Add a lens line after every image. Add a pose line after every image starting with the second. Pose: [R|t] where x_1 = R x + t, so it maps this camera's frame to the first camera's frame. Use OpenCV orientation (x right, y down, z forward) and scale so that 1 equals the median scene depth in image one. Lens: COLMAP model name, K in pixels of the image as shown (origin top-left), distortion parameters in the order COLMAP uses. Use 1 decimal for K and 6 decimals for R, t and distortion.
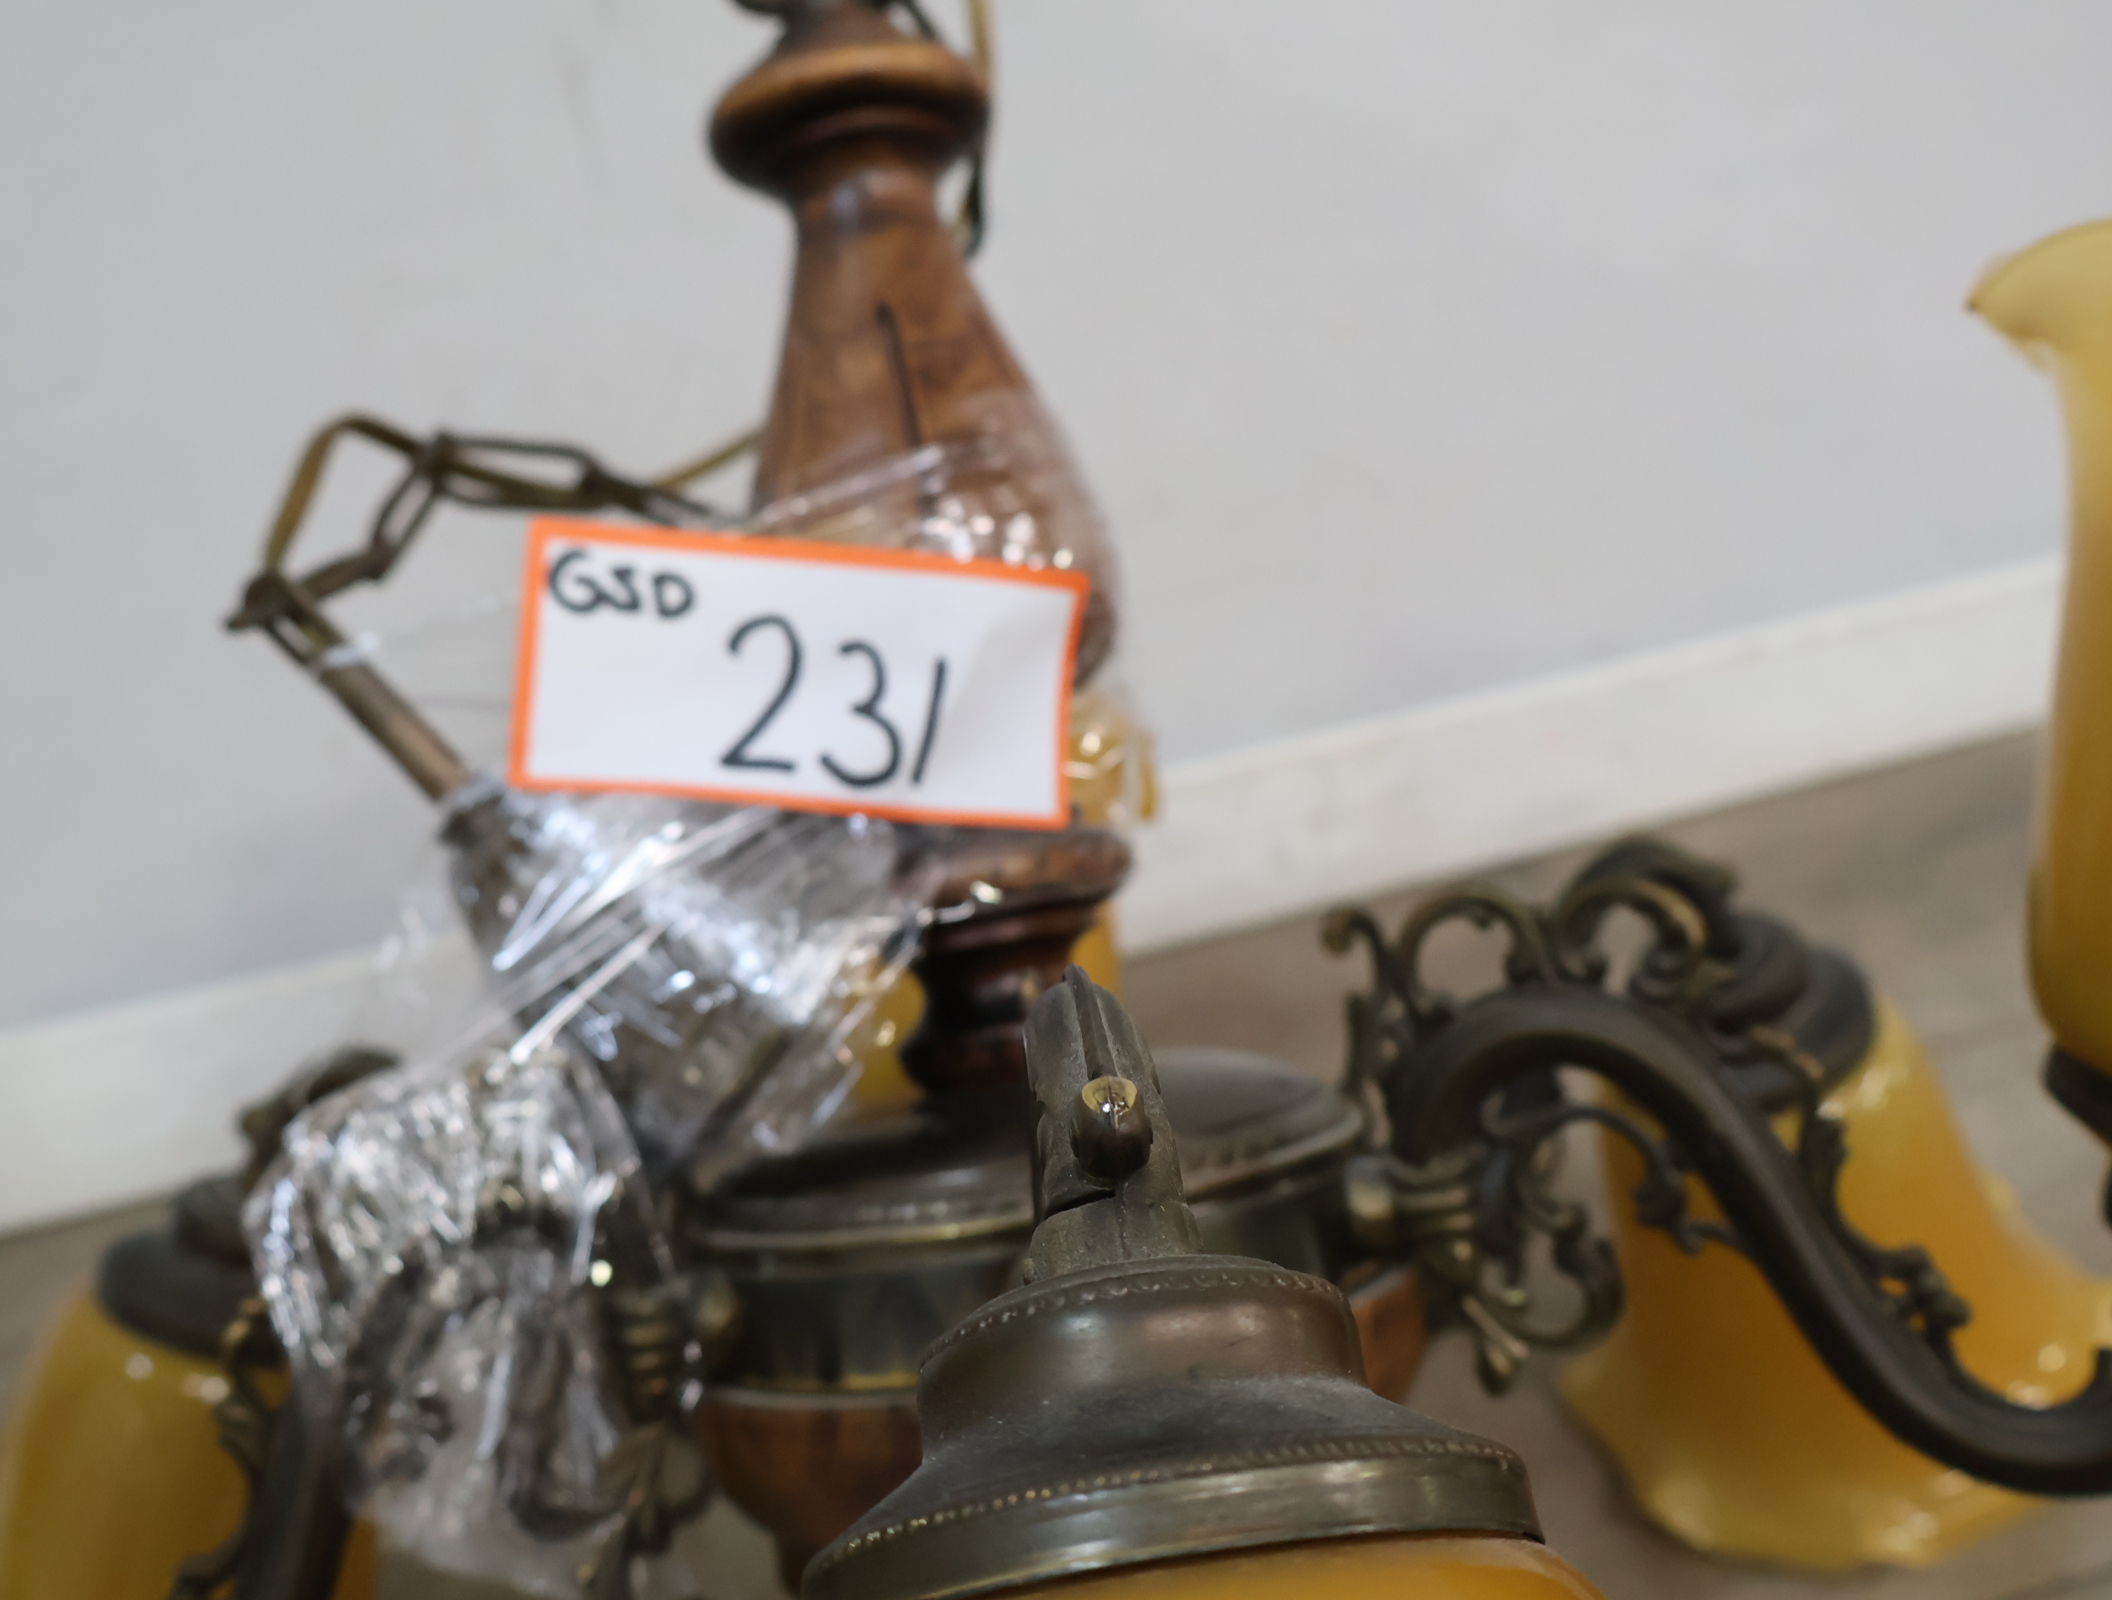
lens RADIAL K [[2030.0, 0, 1048.0], [0, 2030.0, 791.8], [0, 0, 1]] dist [0.005055, 0.000000]
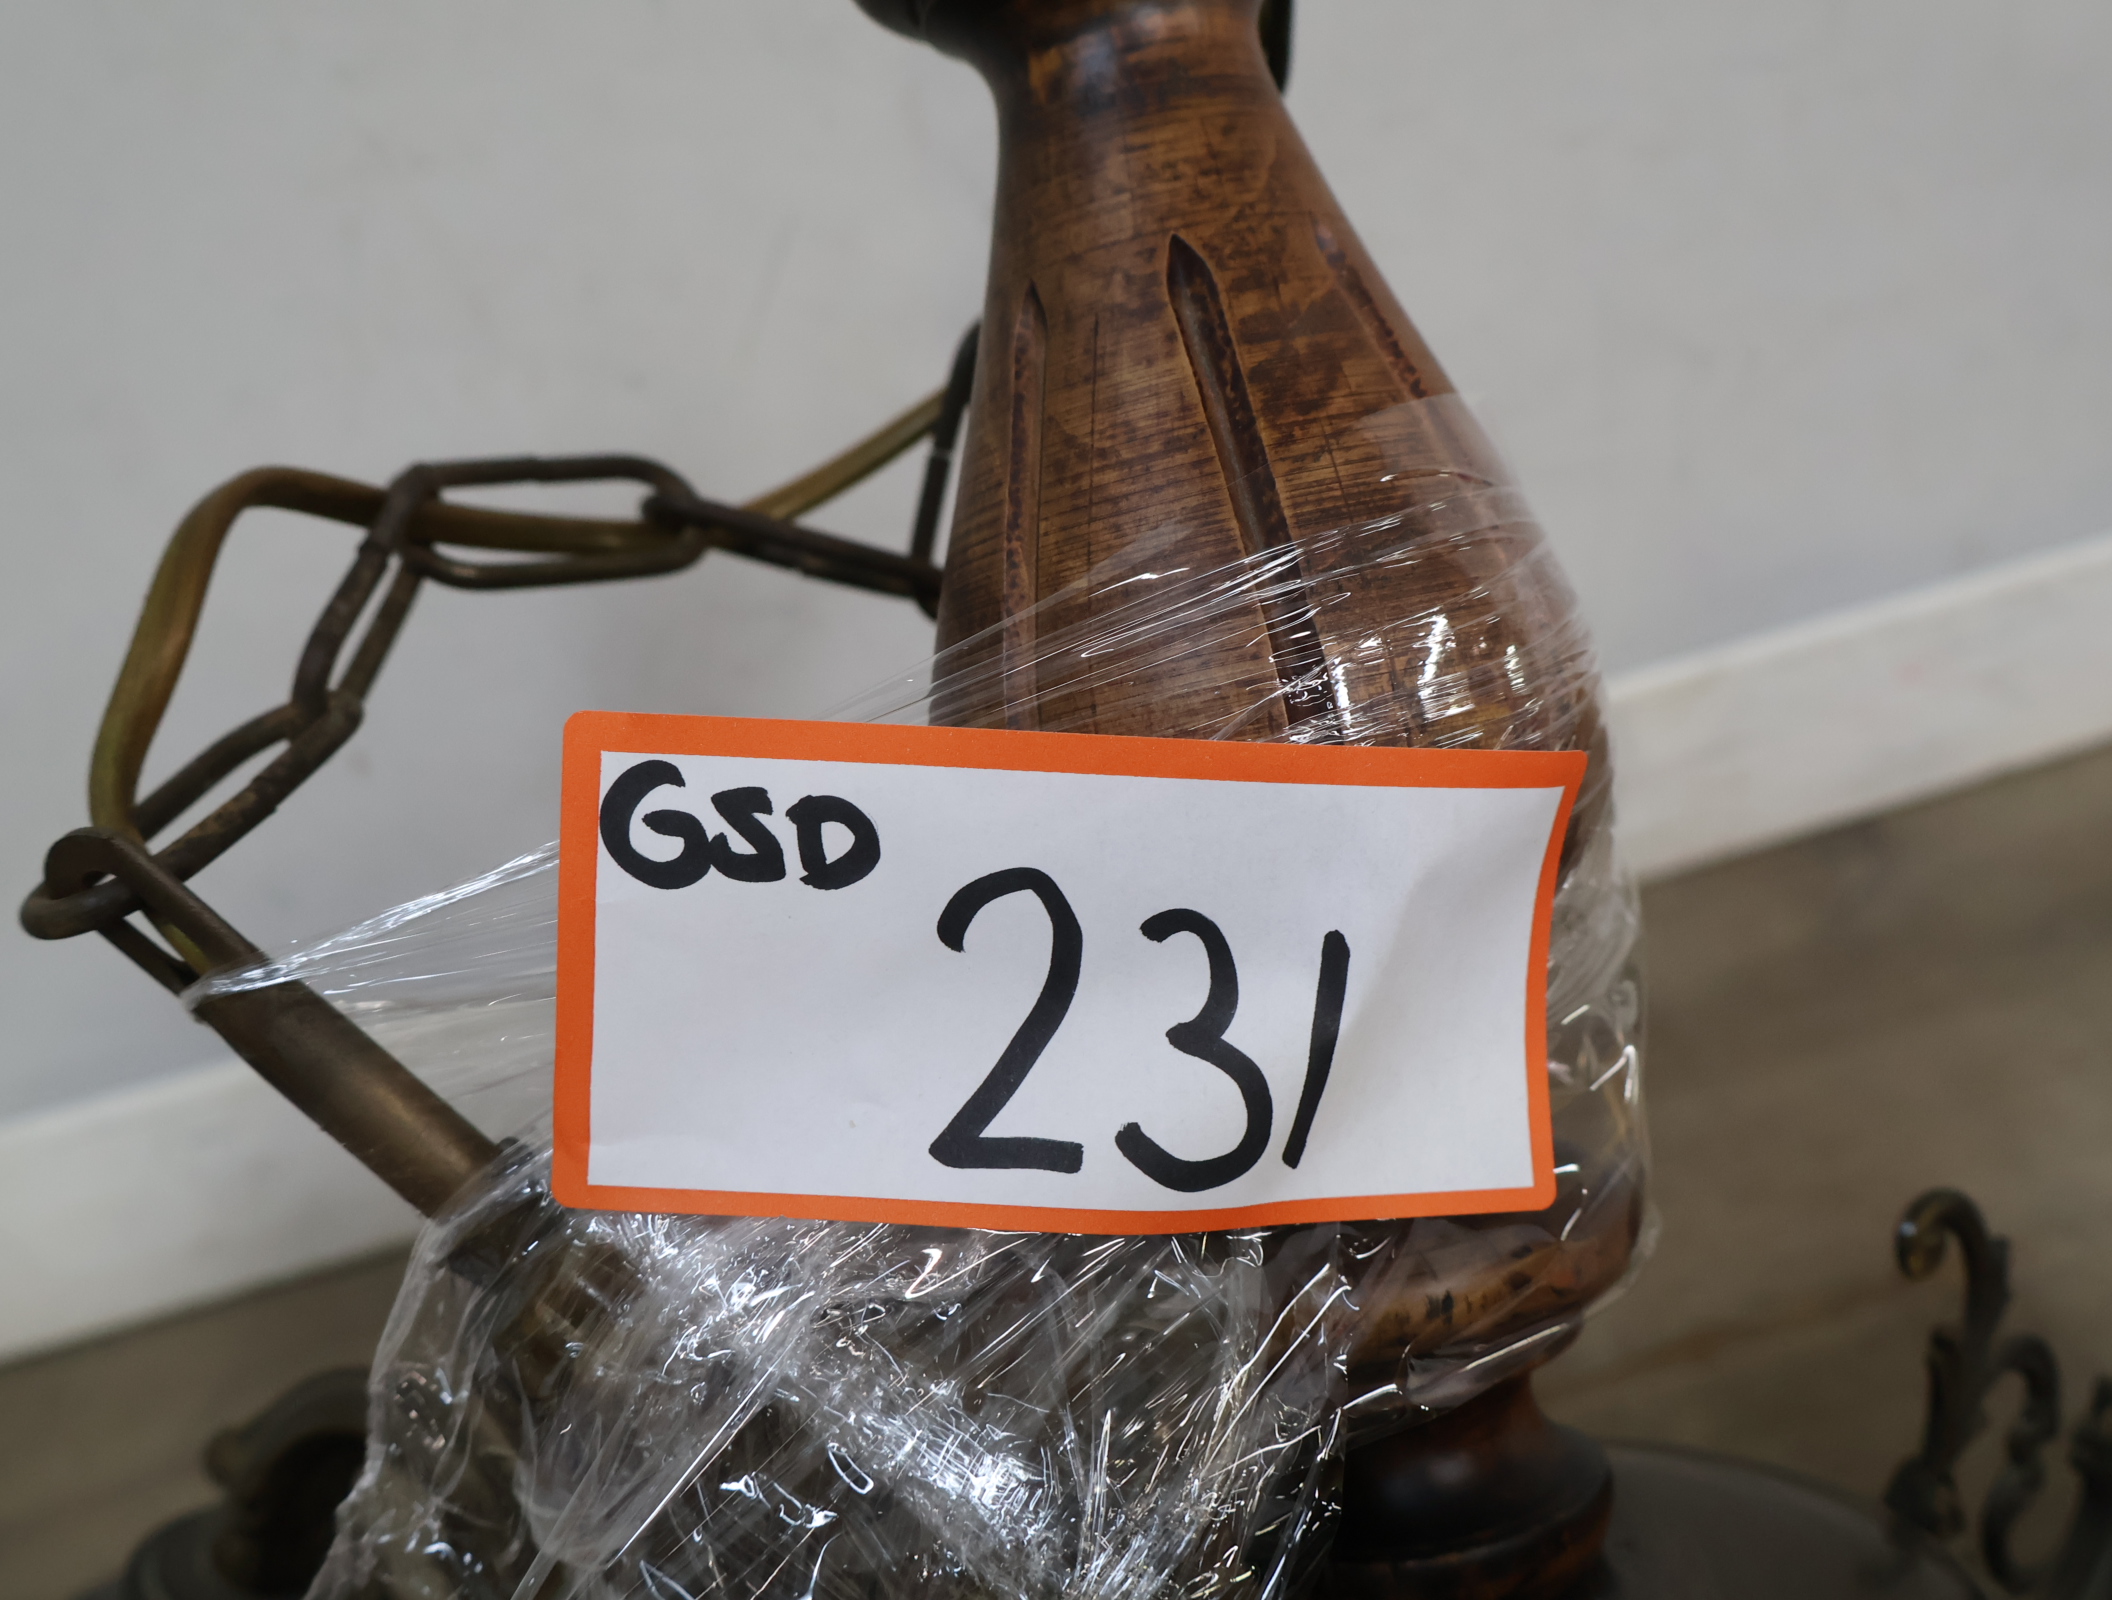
lens RADIAL K [[2030.0, 0, 1068.3], [0, 2030.0, 806.5], [0, 0, 1]] dist [0.005055, 0.000000]
pose [[0.998747, -0.035600, -0.035174, -0.103201], [0.039429, 0.992587, 0.114964, -0.164664], [0.030820, -0.116206, 0.992747, 0.464992]]
